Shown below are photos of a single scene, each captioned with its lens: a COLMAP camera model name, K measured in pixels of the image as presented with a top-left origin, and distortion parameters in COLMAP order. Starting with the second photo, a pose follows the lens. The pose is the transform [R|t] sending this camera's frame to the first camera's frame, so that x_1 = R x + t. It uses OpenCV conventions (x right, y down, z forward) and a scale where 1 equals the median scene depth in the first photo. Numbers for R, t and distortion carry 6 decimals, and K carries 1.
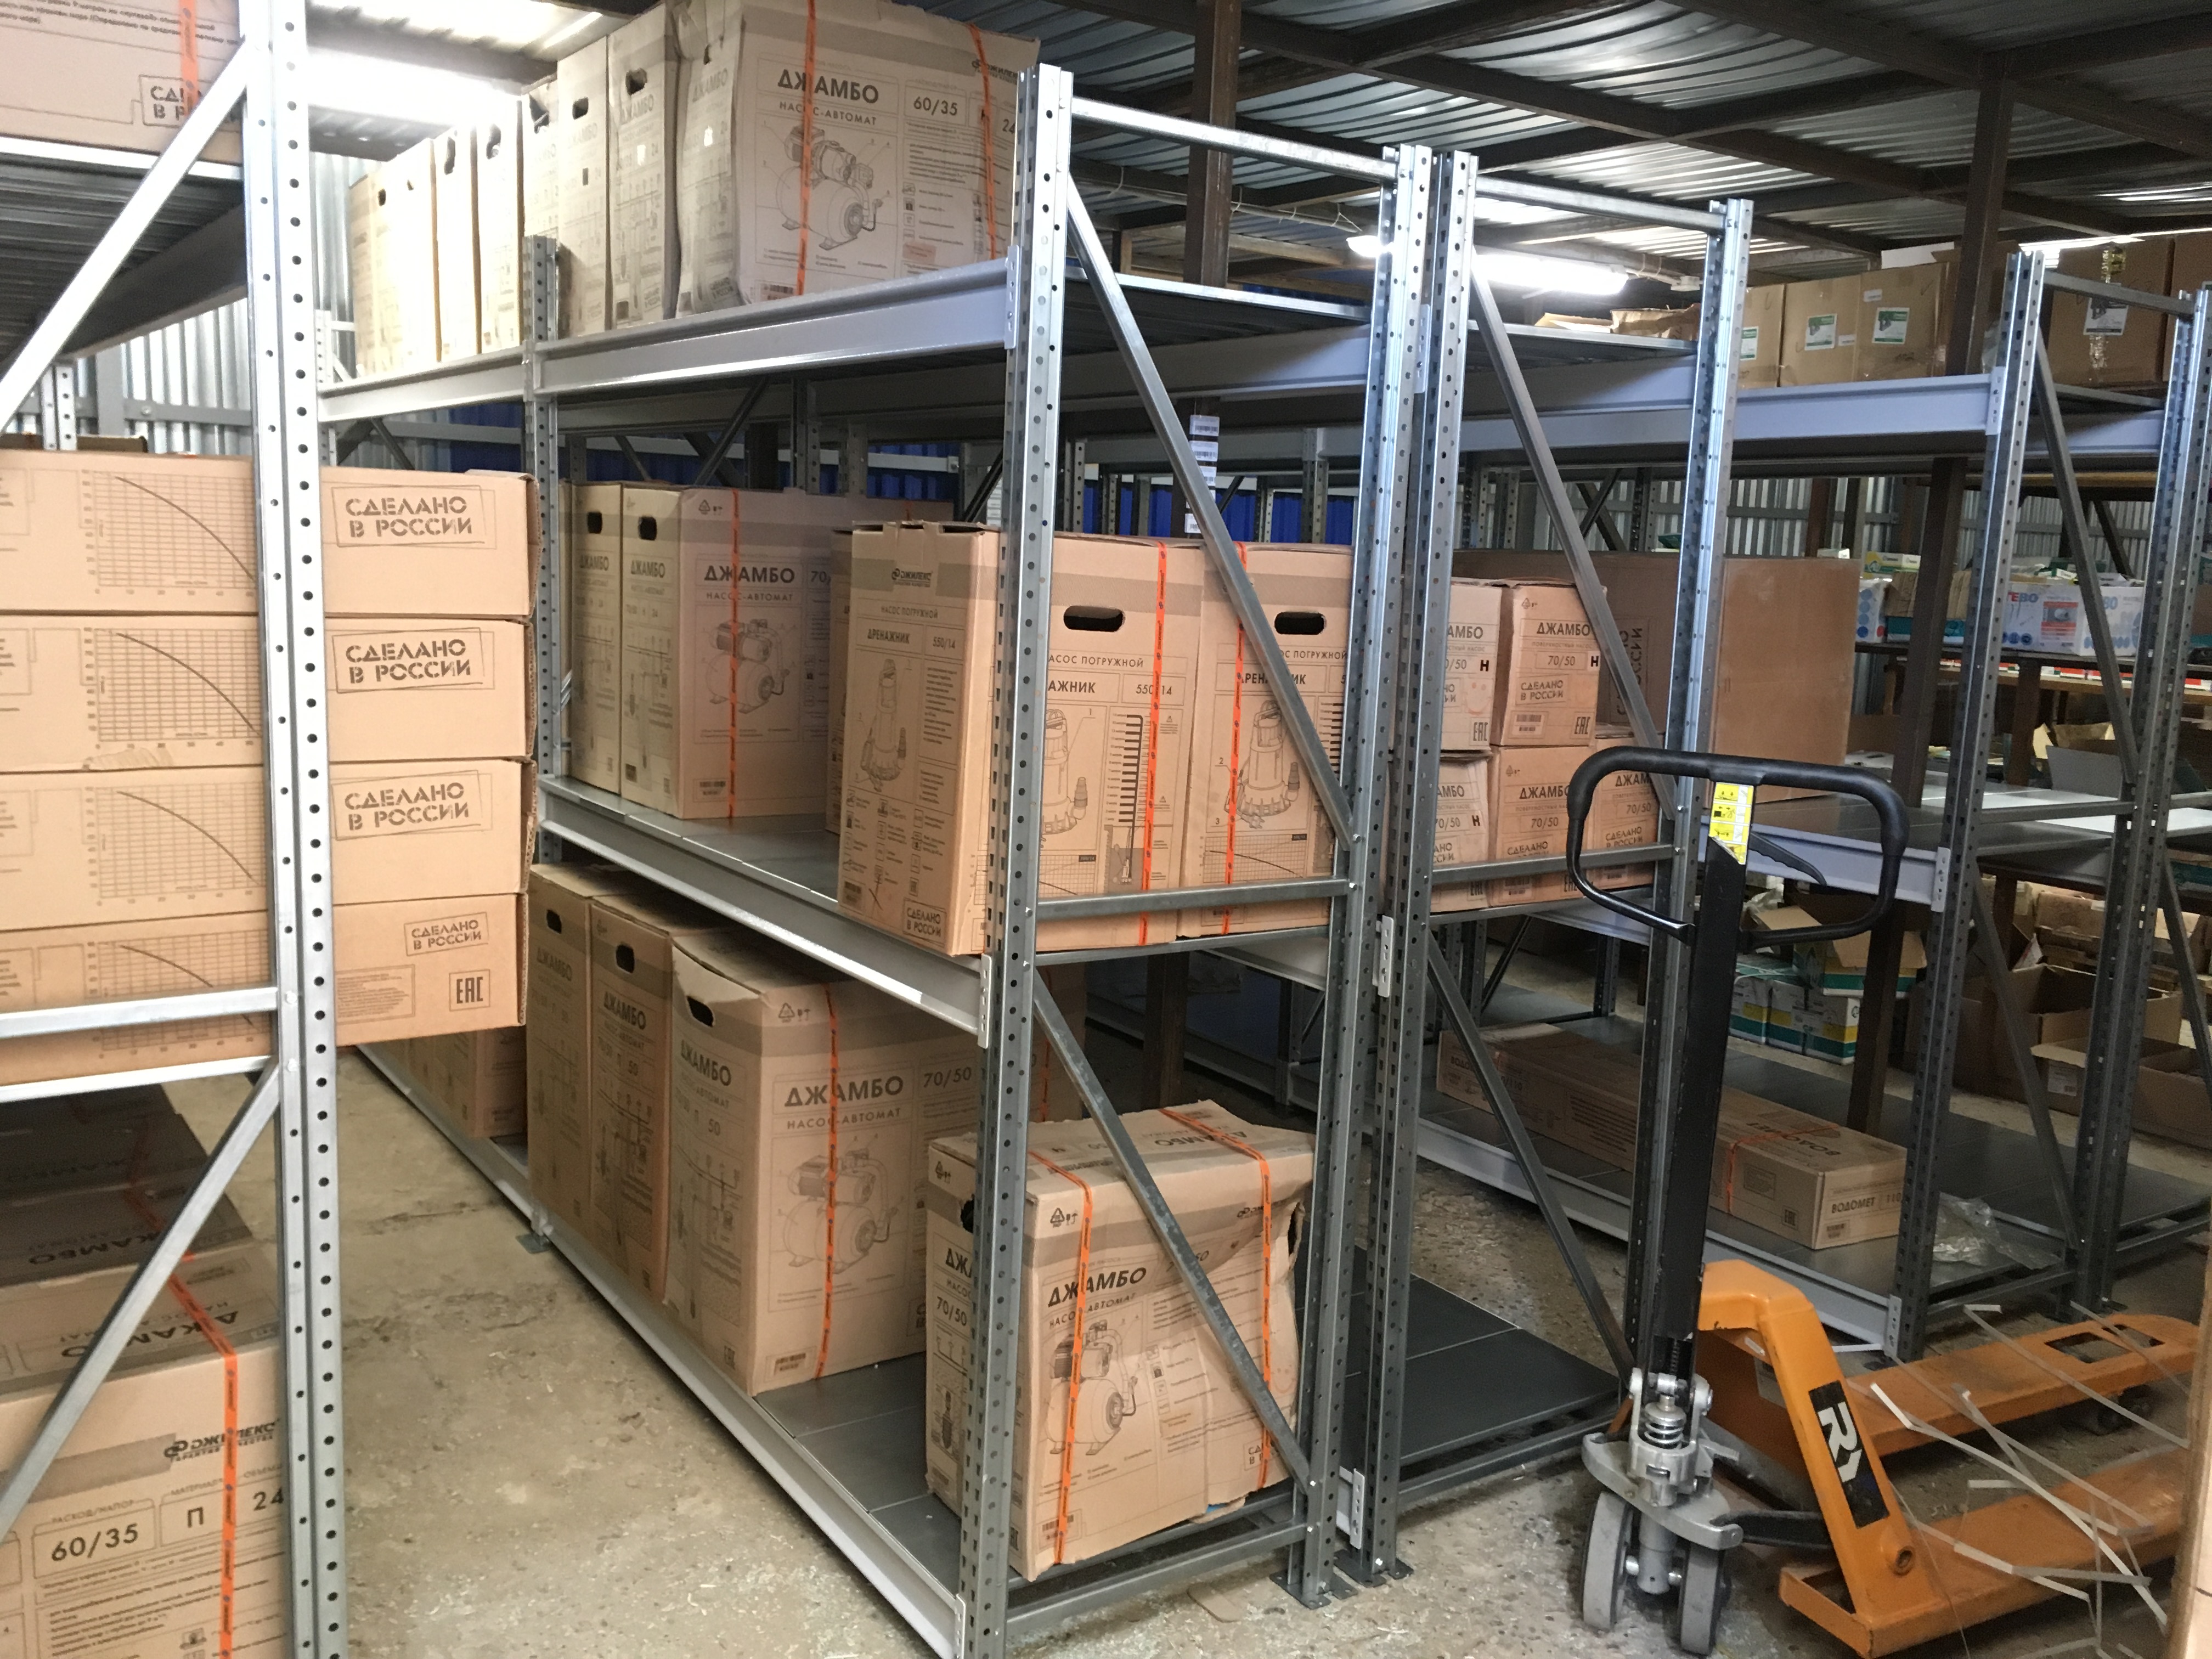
lens RADIAL K [[1911.6, 0, 1127.3], [0, 1911.6, 825.5], [0, 0, 1]] dist [0.083127, -0.085215]
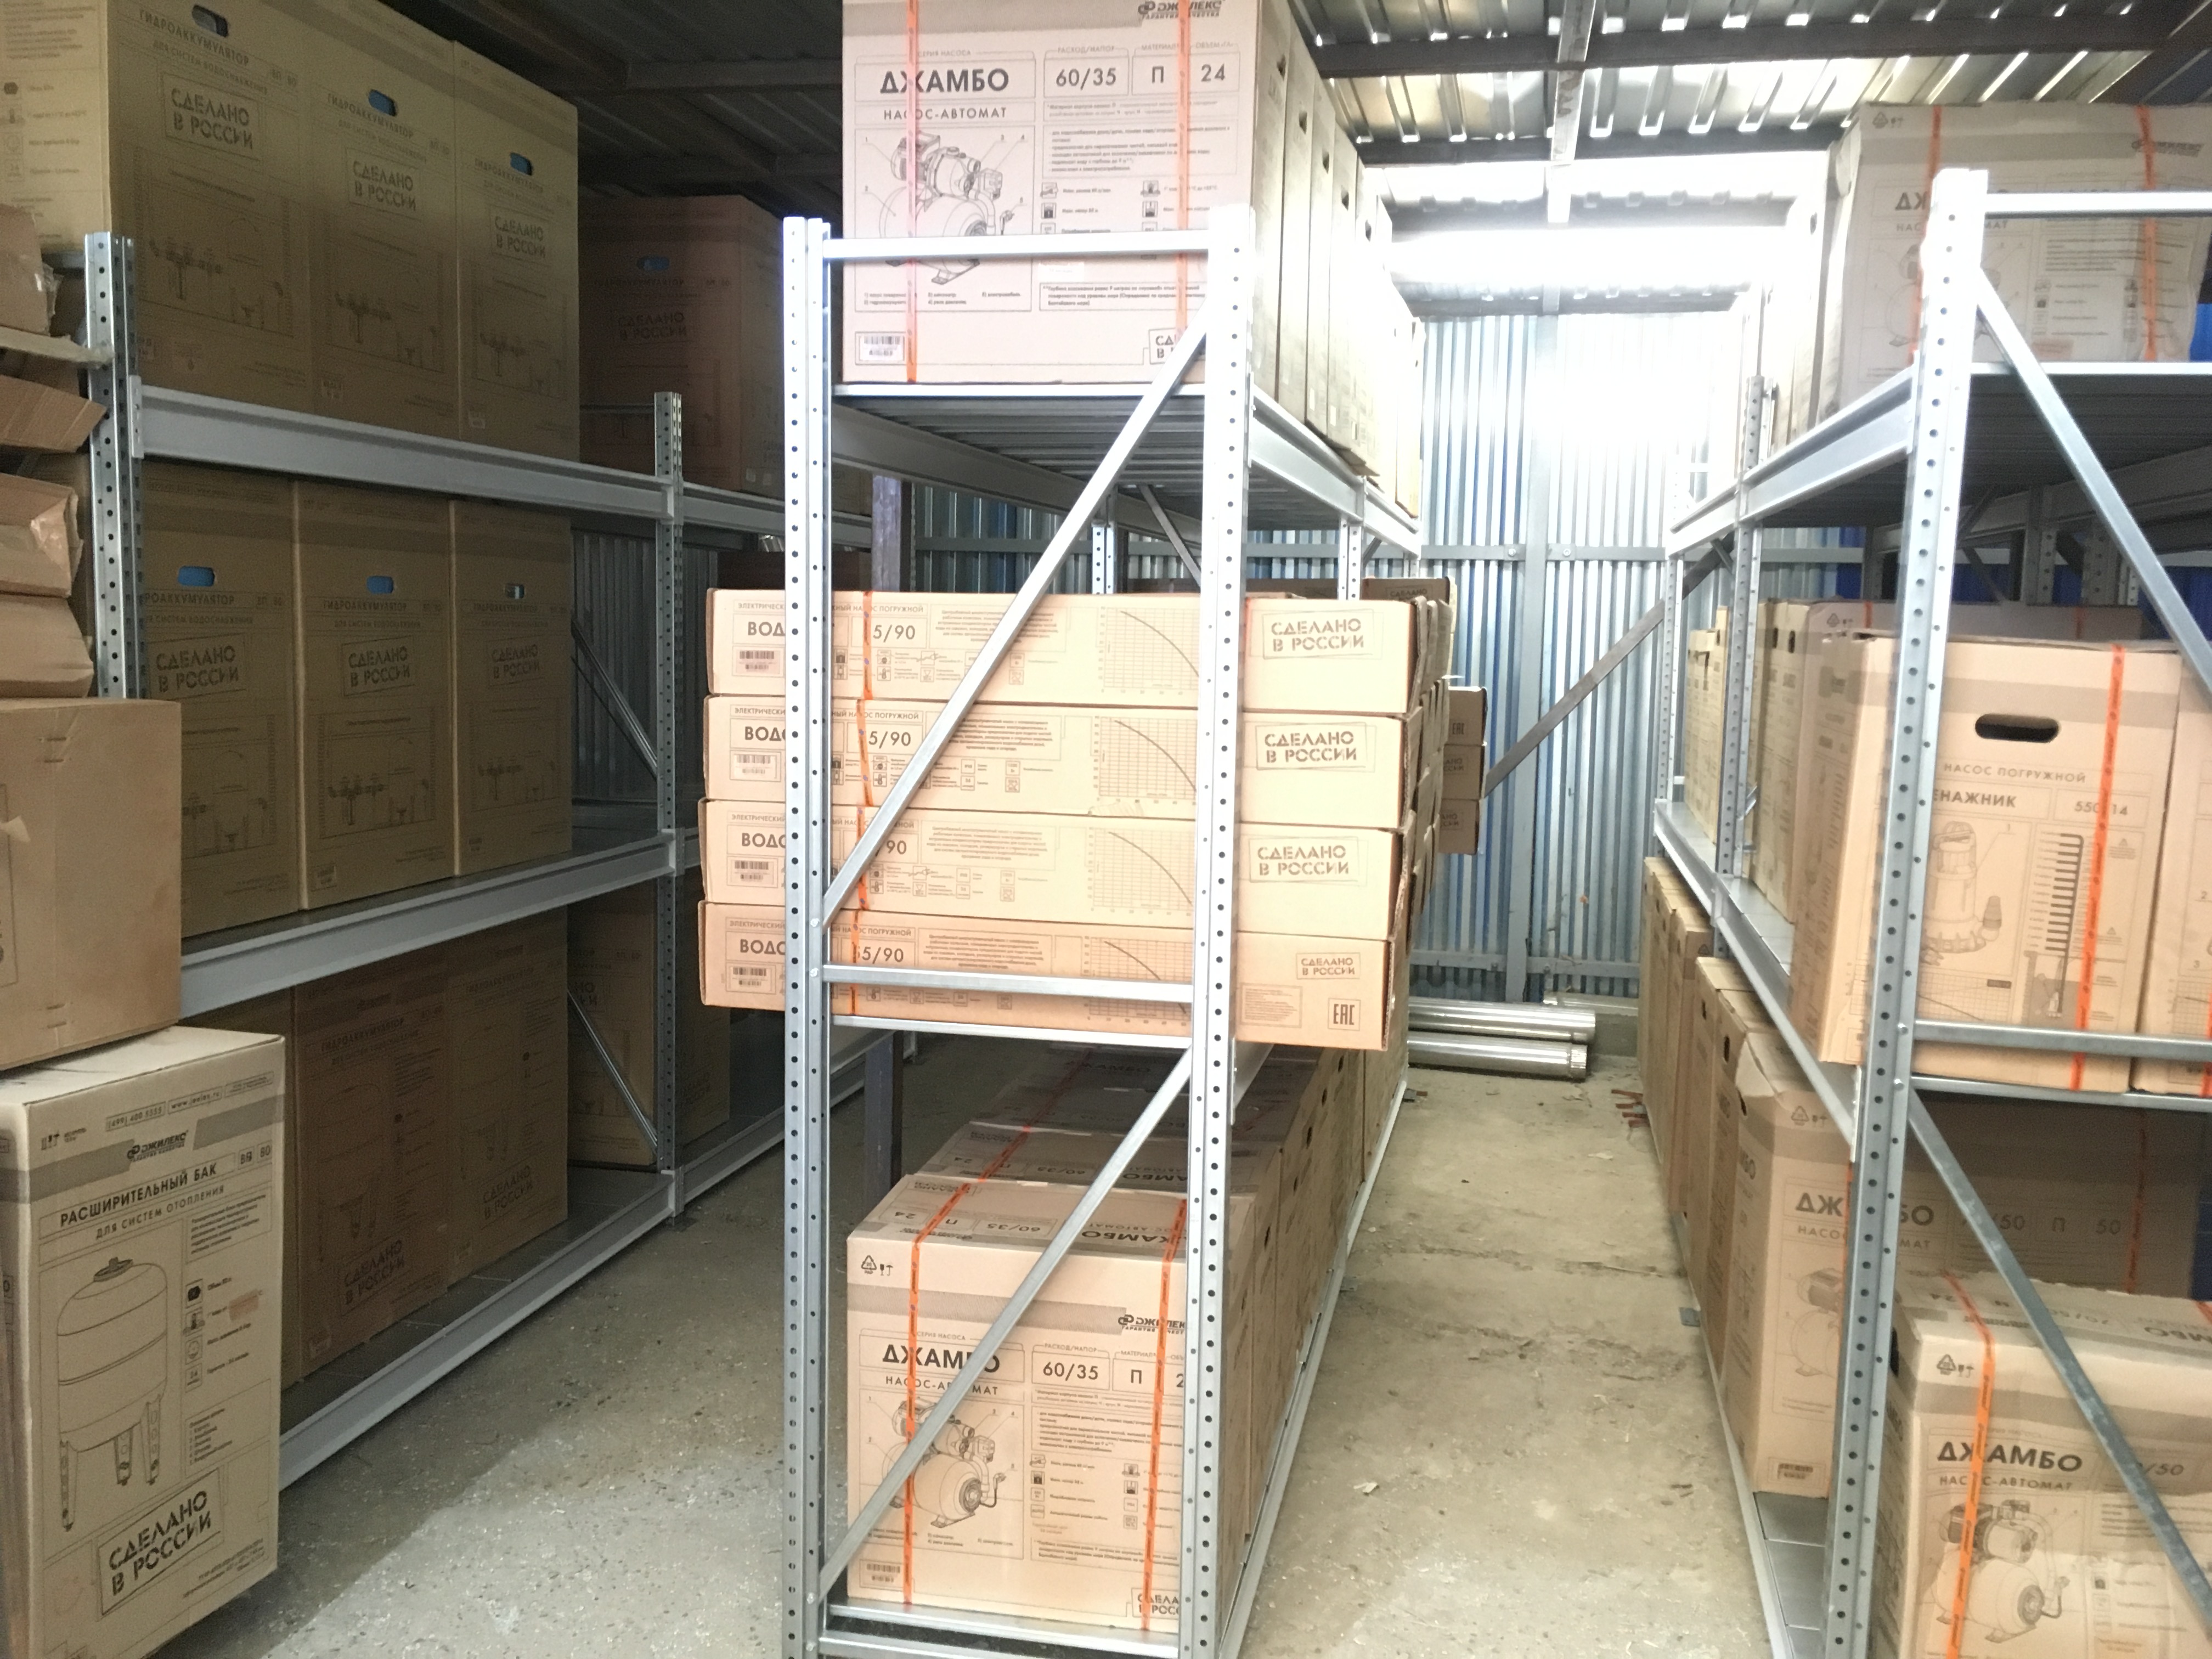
lens RADIAL K [[1911.6, 0, 1111.0], [0, 1911.6, 827.1], [0, 0, 1]] dist [0.083127, -0.085215]
pose [[0.687944, 0.058689, -0.723387, 0.358537], [-0.103635, 0.994455, -0.017876, 0.002843], [0.718327, 0.087266, 0.690211, 0.030638]]
